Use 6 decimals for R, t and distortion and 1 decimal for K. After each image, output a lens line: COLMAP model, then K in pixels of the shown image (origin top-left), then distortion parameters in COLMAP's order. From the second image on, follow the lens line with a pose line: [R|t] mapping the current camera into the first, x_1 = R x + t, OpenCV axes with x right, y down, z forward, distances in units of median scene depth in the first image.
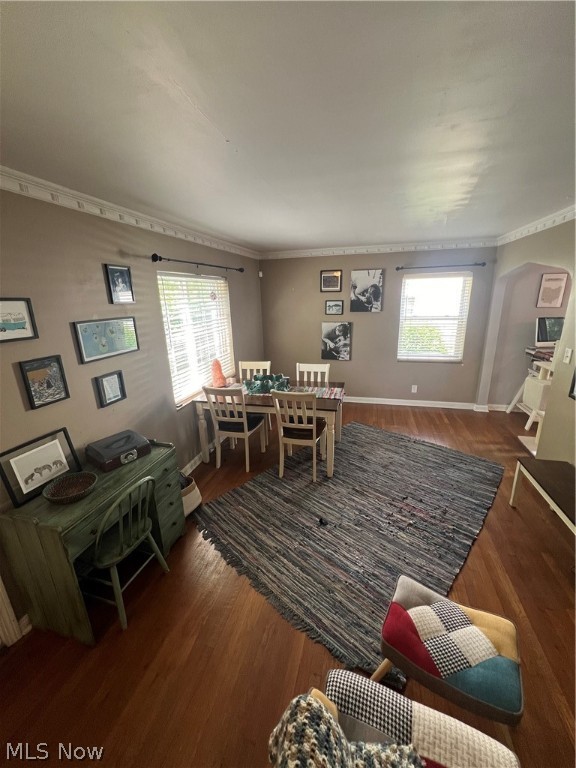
lens RADIAL K [[305.9, 0, 290.2], [0, 305.9, 382.5], [0, 0, 1]] dist [-0.005080, 0.000286]
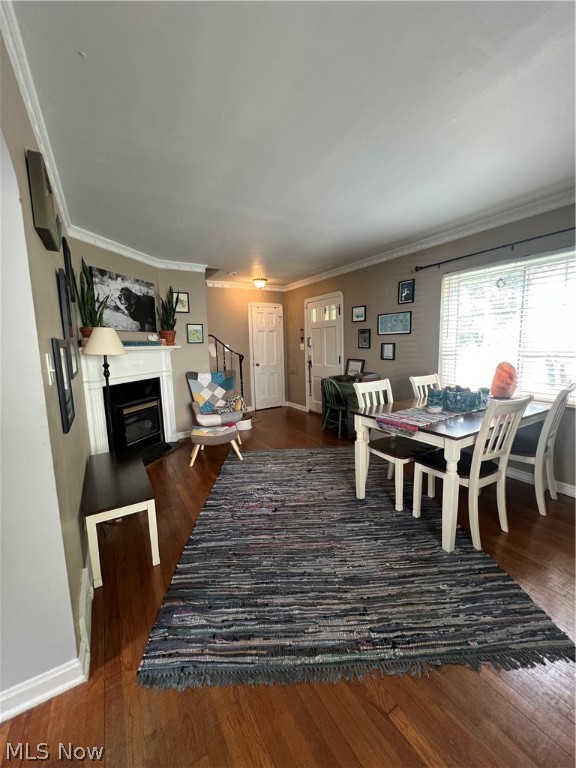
lens RADIAL K [[305.9, 0, 290.2], [0, 305.9, 382.5], [0, 0, 1]] dist [-0.005080, 0.000286]
pose [[-0.693068, 0.131565, -0.708765, 1.131784], [-0.160638, 0.930295, 0.329767, -0.315580], [0.702746, 0.342405, -0.623623, 1.790466]]
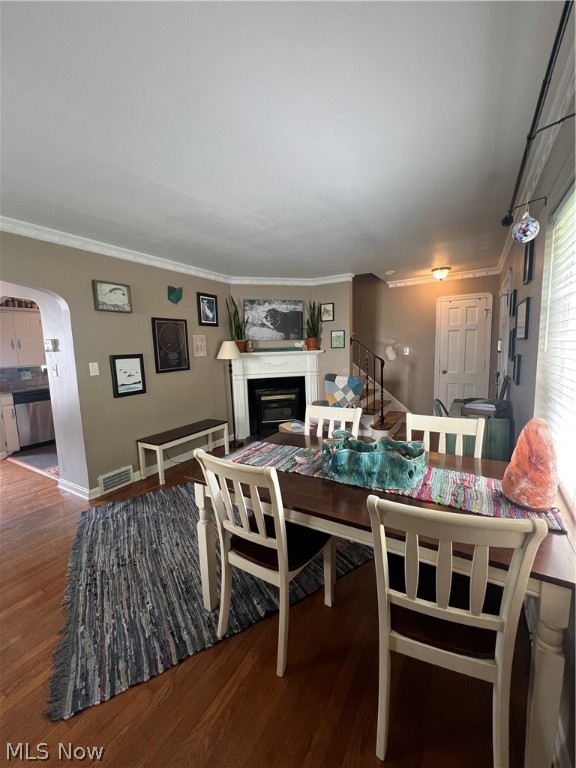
lens RADIAL K [[305.9, 0, 290.2], [0, 305.9, 382.5], [0, 0, 1]] dist [-0.005080, 0.000286]
pose [[-0.962384, 0.021336, 0.270855, -0.118183], [0.124917, 0.920043, 0.371372, -0.419710], [-0.241275, 0.391237, -0.888099, 2.125821]]
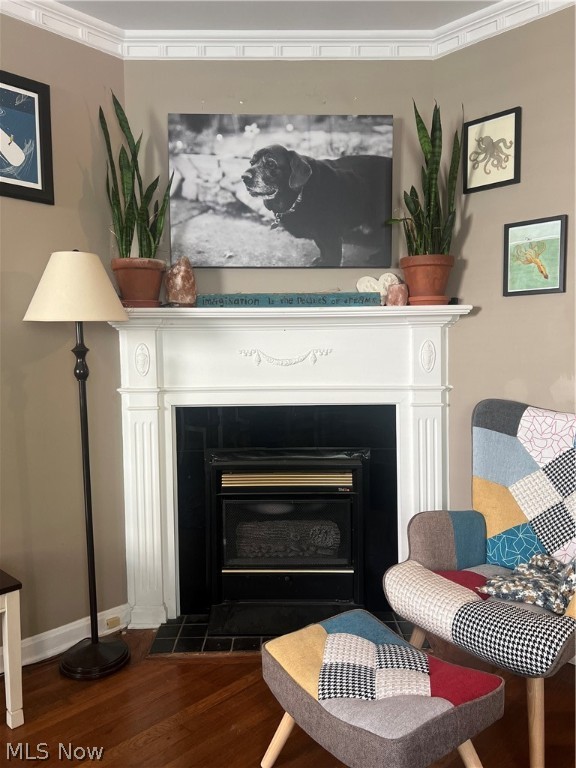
lens RADIAL K [[572.0, 0, 288.4], [0, 572.0, 386.9], [0, 0, 1]] dist [0.064872, -0.080432]
pose [[-0.872400, 0.004893, 0.488767, 0.020323], [0.165045, 0.944170, 0.285138, -0.004223], [-0.460084, 0.329423, -0.824502, 1.096623]]
